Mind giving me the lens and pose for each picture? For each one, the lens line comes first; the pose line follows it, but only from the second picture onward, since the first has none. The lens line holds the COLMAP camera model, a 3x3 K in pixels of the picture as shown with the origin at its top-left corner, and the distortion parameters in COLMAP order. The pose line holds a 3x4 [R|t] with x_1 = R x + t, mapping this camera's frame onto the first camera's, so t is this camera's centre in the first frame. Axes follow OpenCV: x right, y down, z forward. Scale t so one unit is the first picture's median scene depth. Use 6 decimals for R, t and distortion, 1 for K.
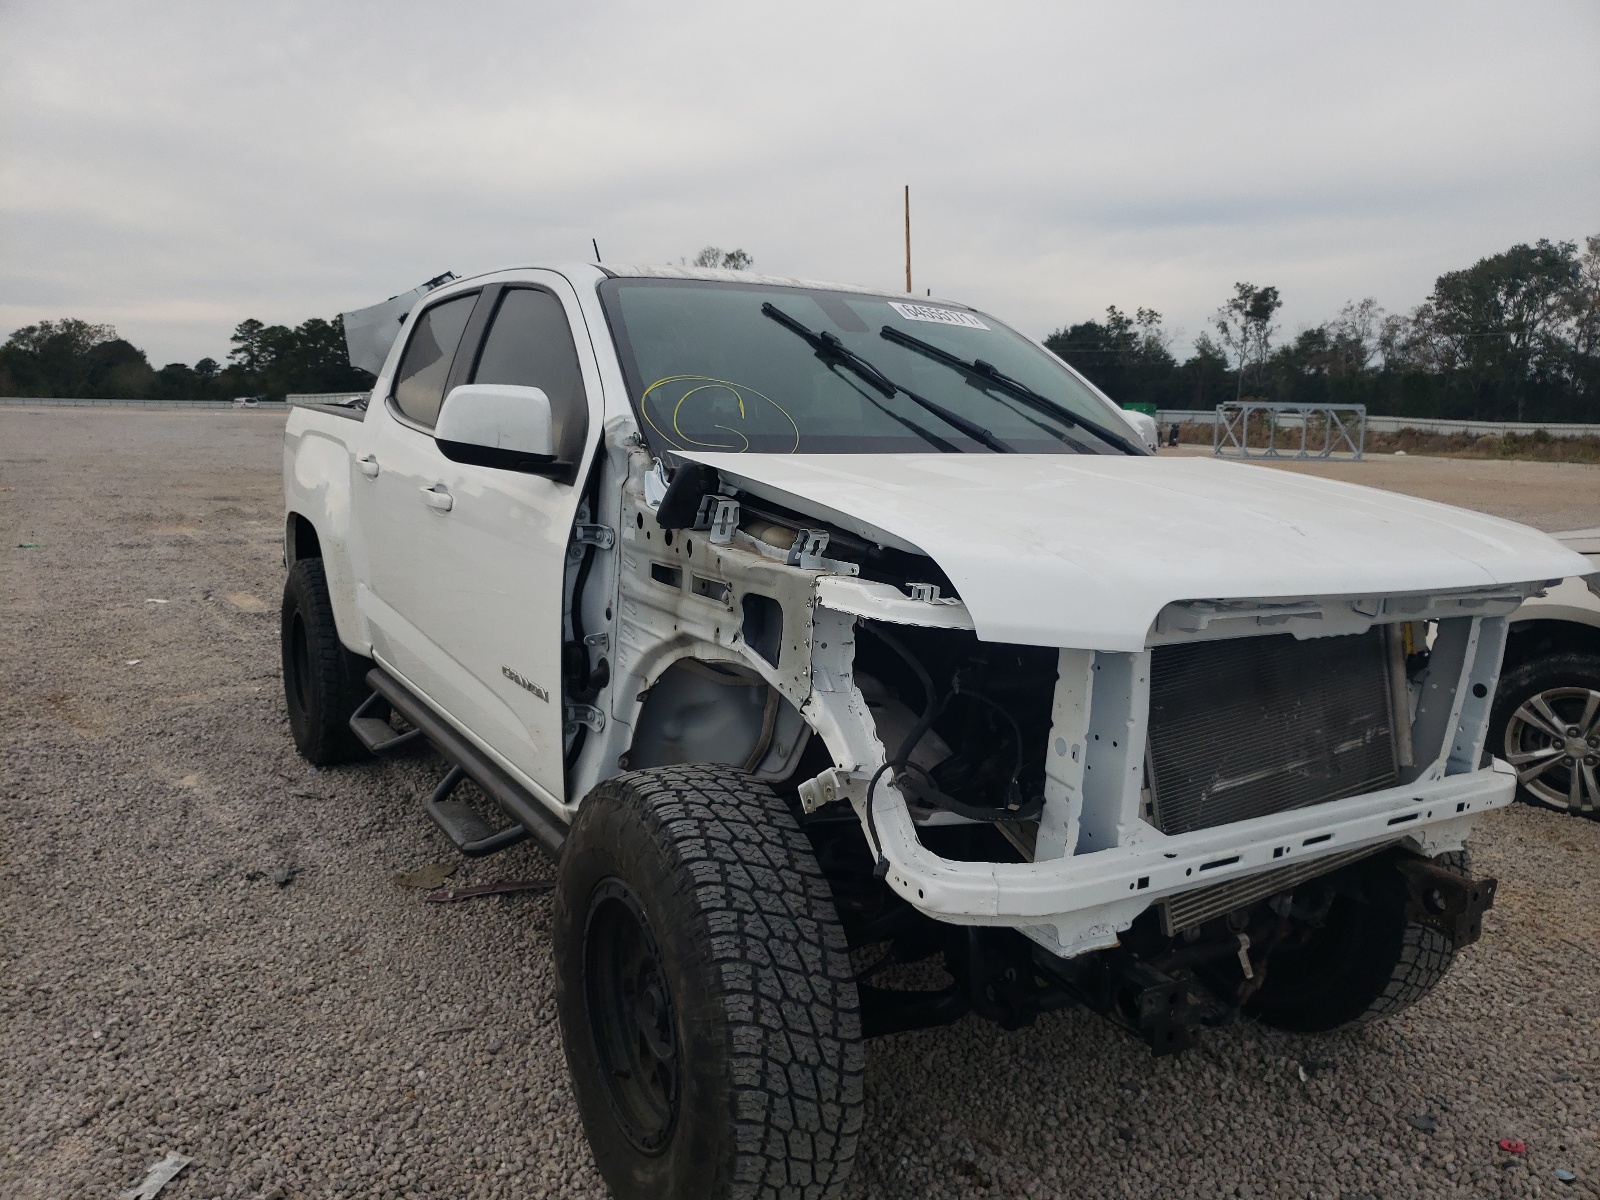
lens RADIAL K [[1222.1, 0, 800.0], [0, 1222.1, 600.0], [0, 0, 1]] dist [-0.026884, 0.067003]
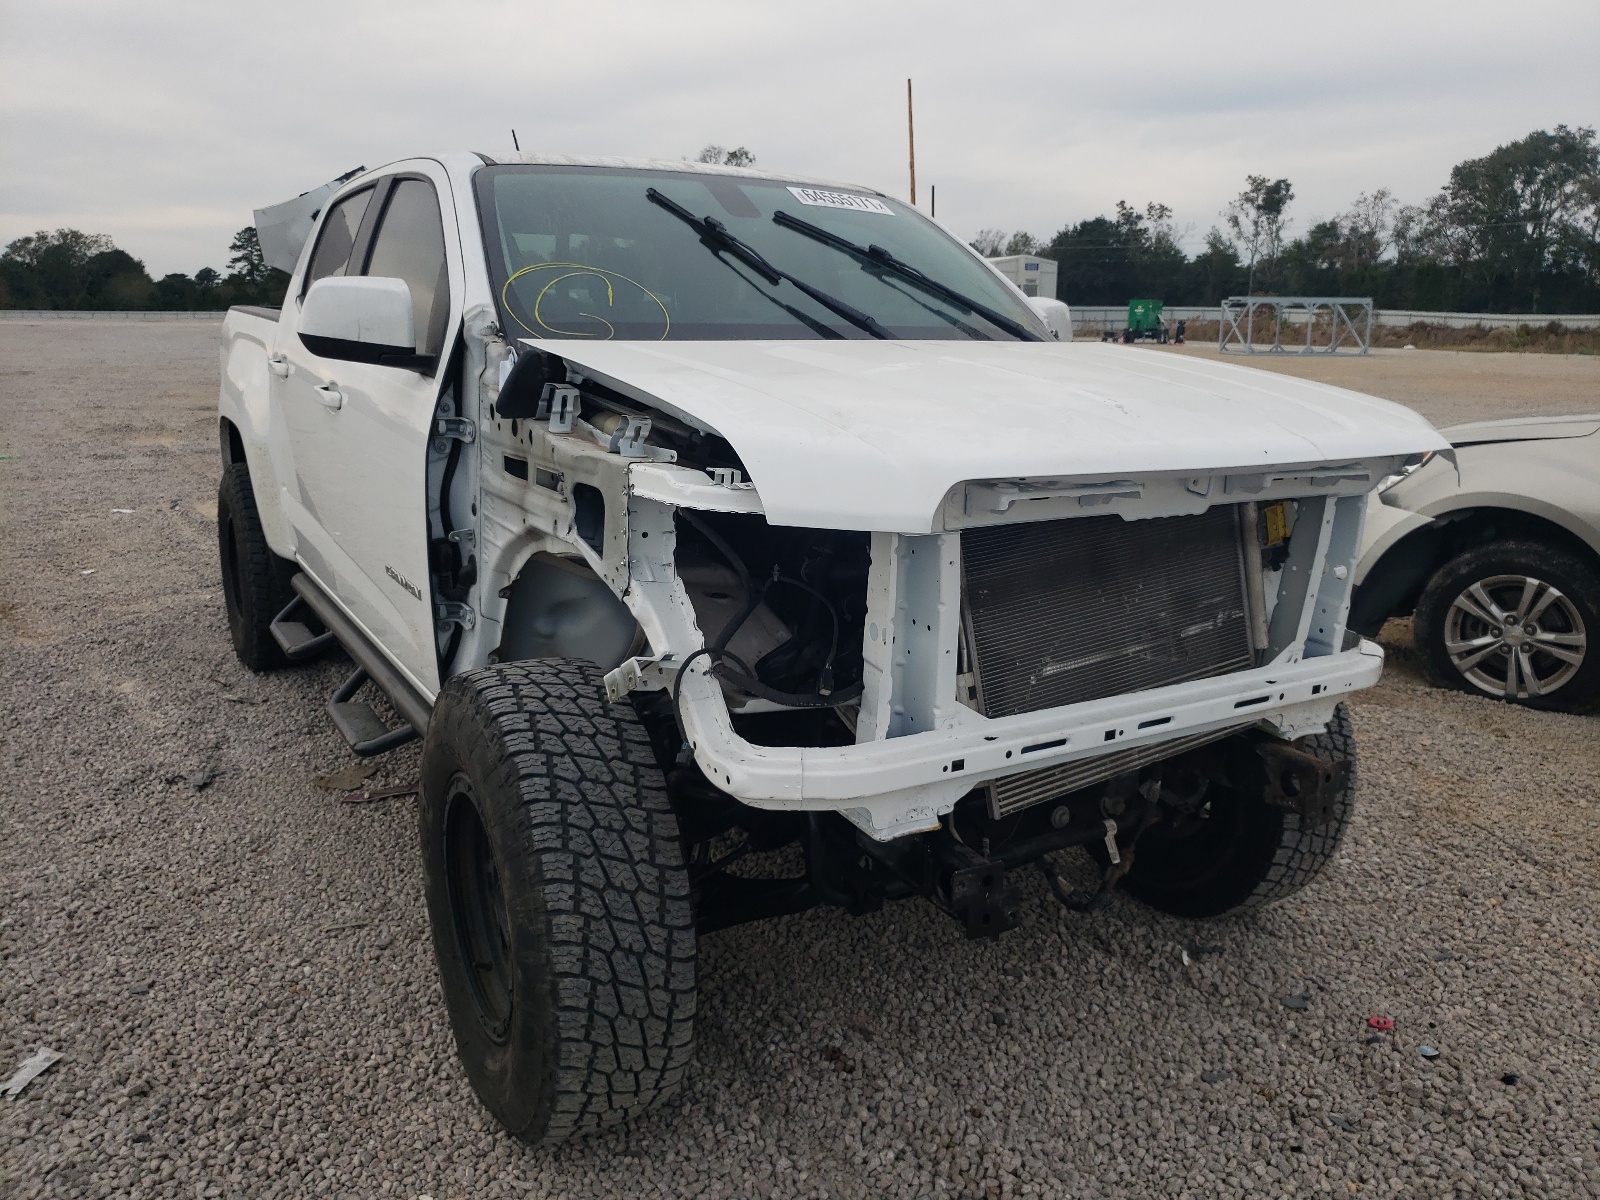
lens RADIAL K [[1223.8, 0, 808.0], [0, 1223.8, 566.6], [0, 0, 1]] dist [-0.012584, 0.039117]
pose [[0.999905, -0.013632, -0.001890, 0.103898], [0.013710, 0.998639, 0.050328, 0.011382], [0.001201, -0.050349, 0.998731, 0.010210]]
